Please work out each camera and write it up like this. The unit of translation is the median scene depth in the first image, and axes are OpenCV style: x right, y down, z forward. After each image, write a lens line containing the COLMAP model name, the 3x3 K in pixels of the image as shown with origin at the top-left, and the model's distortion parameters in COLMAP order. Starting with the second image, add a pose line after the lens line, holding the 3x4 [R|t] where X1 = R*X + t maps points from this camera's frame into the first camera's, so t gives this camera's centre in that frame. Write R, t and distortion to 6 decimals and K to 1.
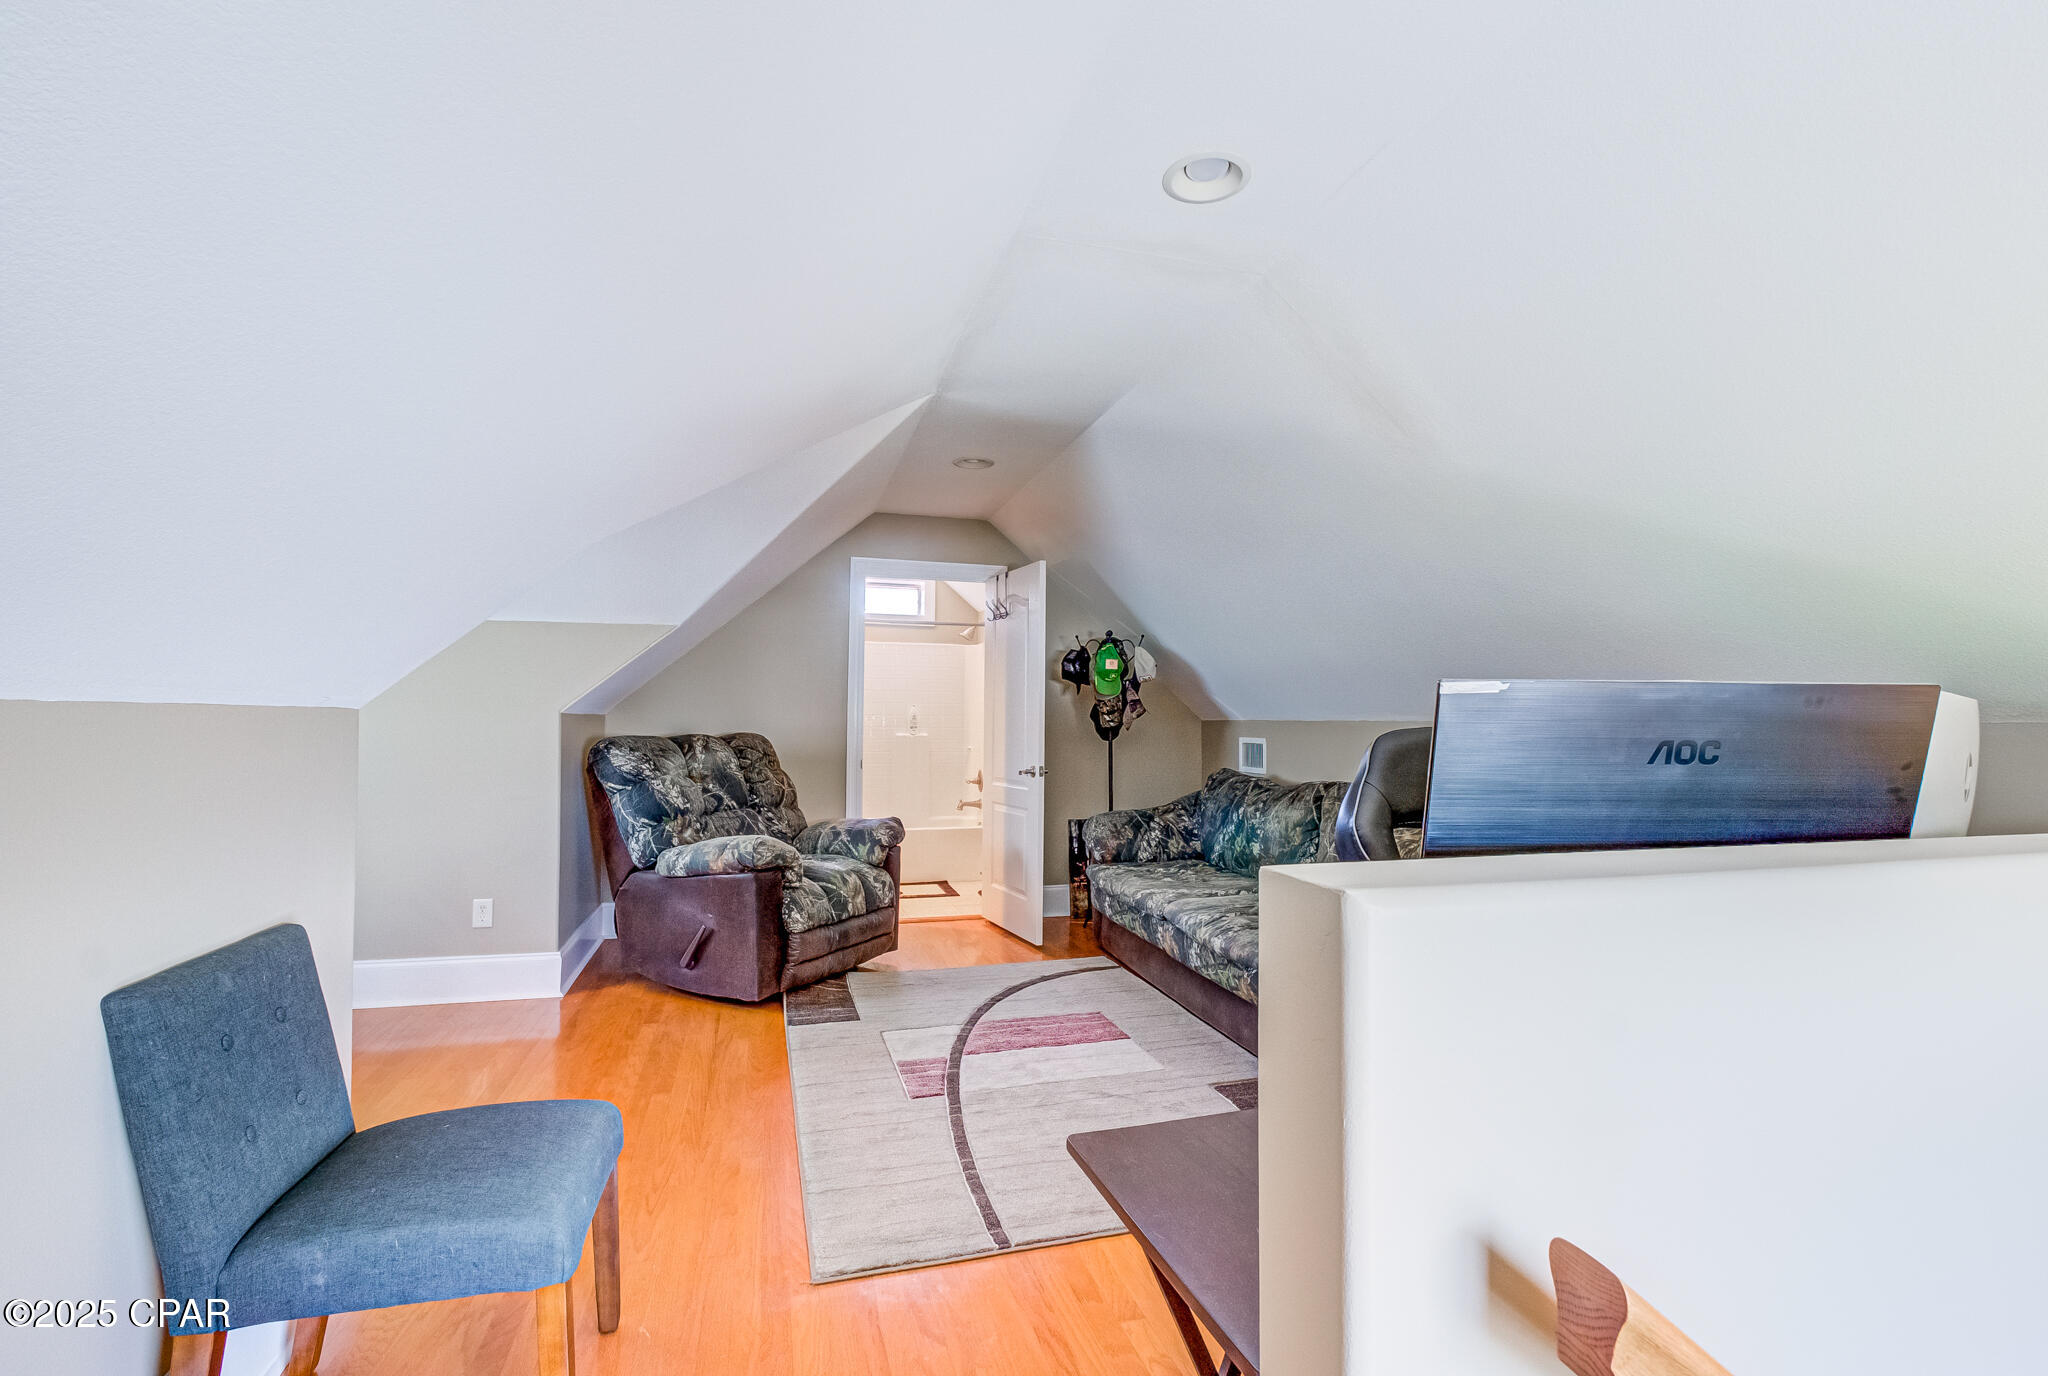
lens RADIAL K [[907.0, 0, 1025.4], [0, 907.0, 688.4], [0, 0, 1]] dist [-0.001429, -0.000023]
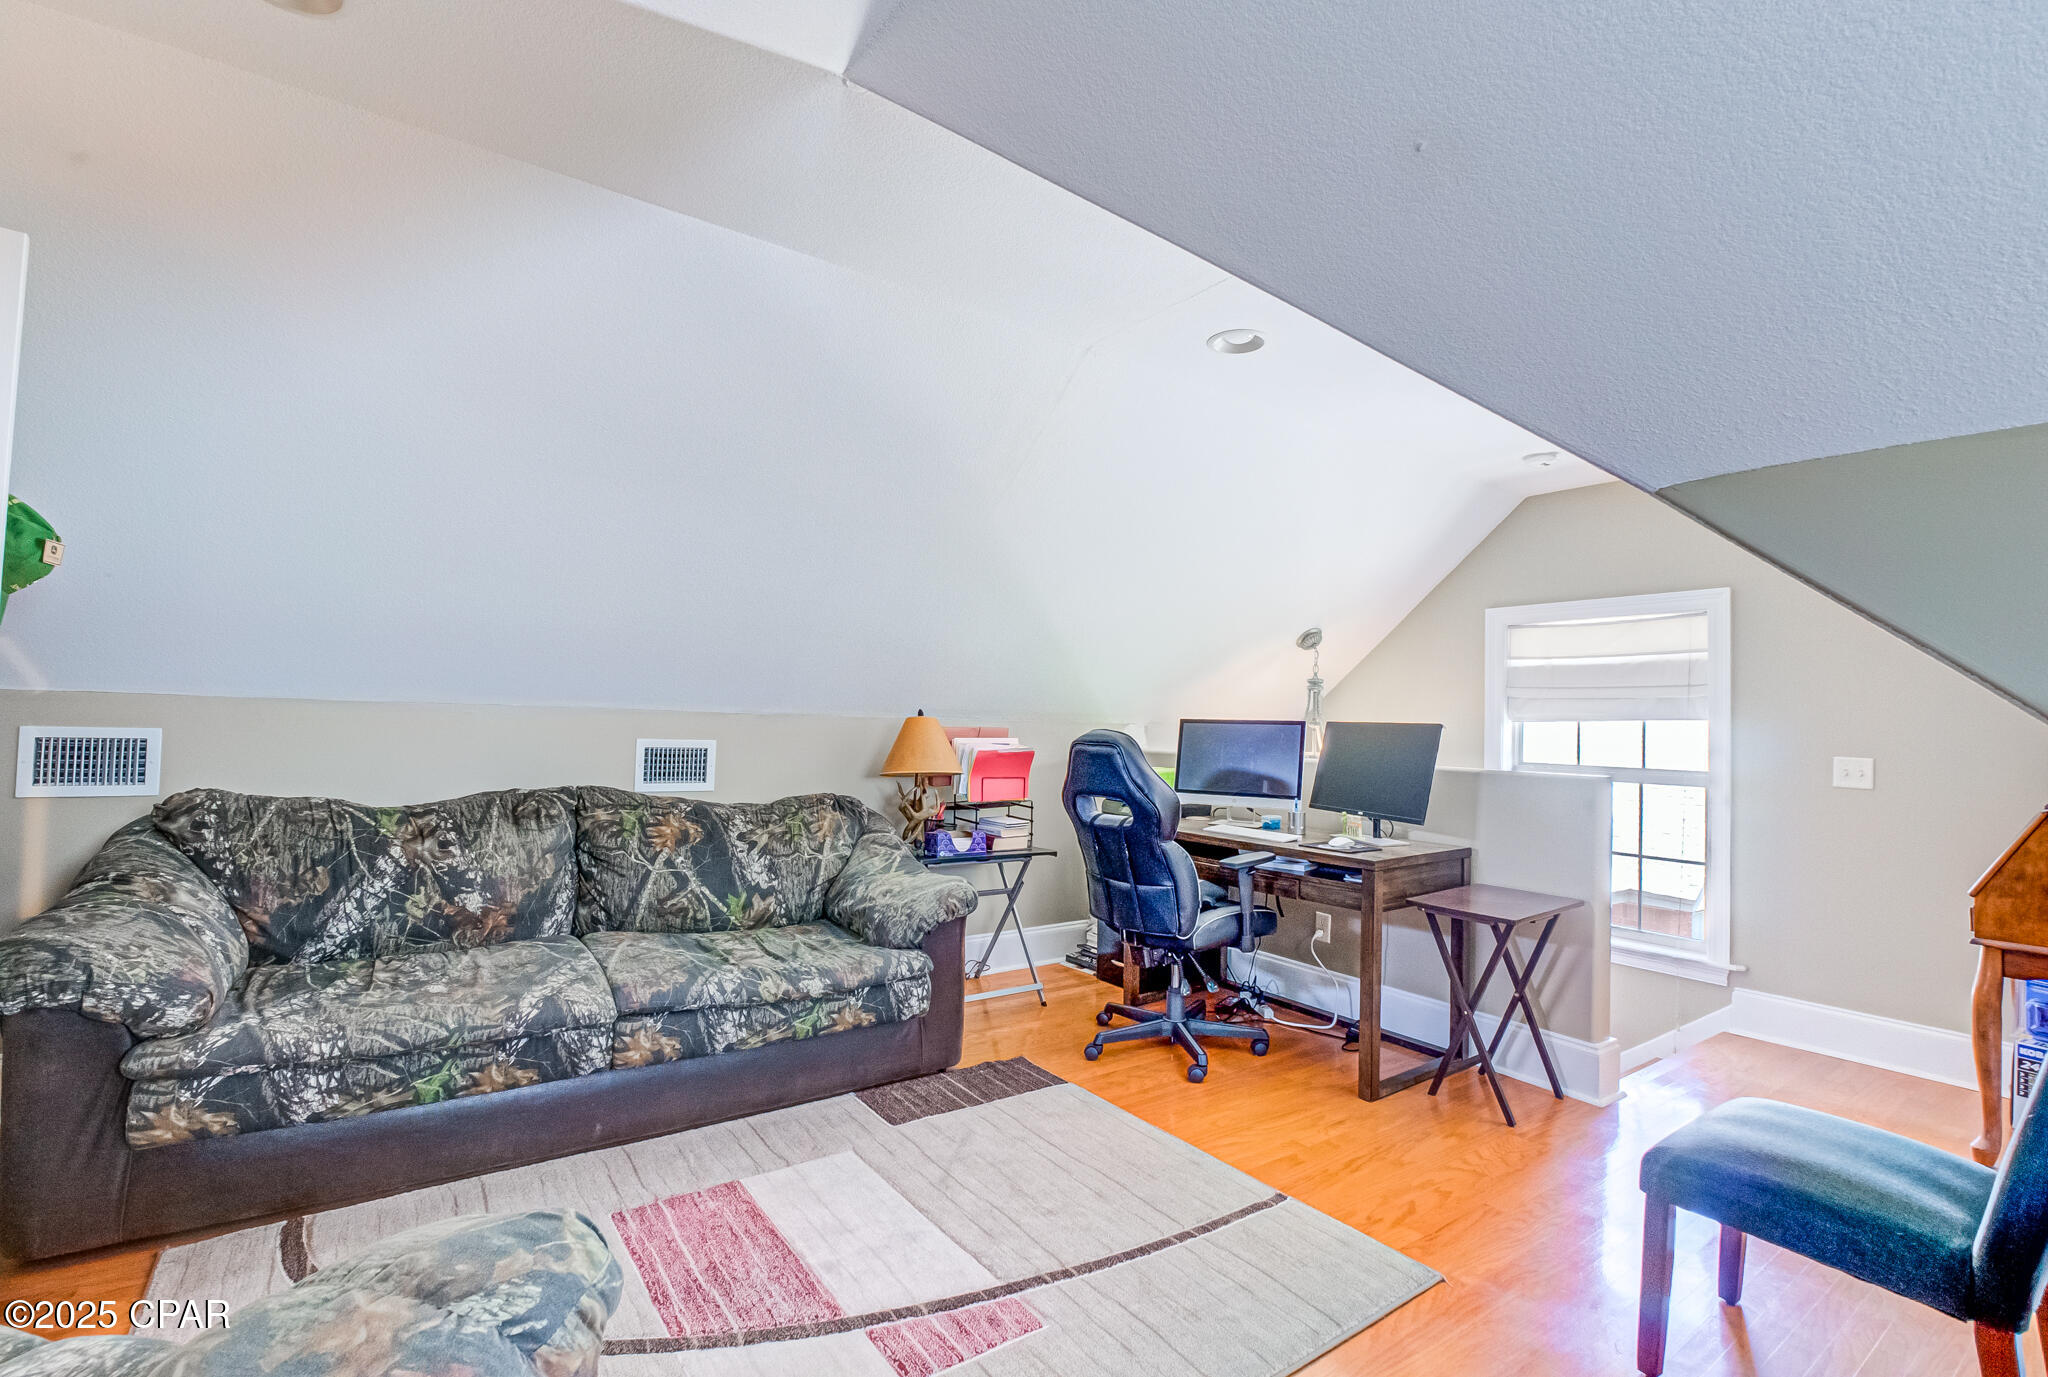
lens RADIAL K [[907.0, 0, 1026.8], [0, 907.0, 692.8], [0, 0, 1]] dist [-0.001429, -0.000023]
pose [[-0.324266, 0.012496, 0.945884, -0.493933], [-0.067134, 0.997088, -0.036187, 0.024457], [-0.943581, -0.075235, -0.322482, 0.852285]]
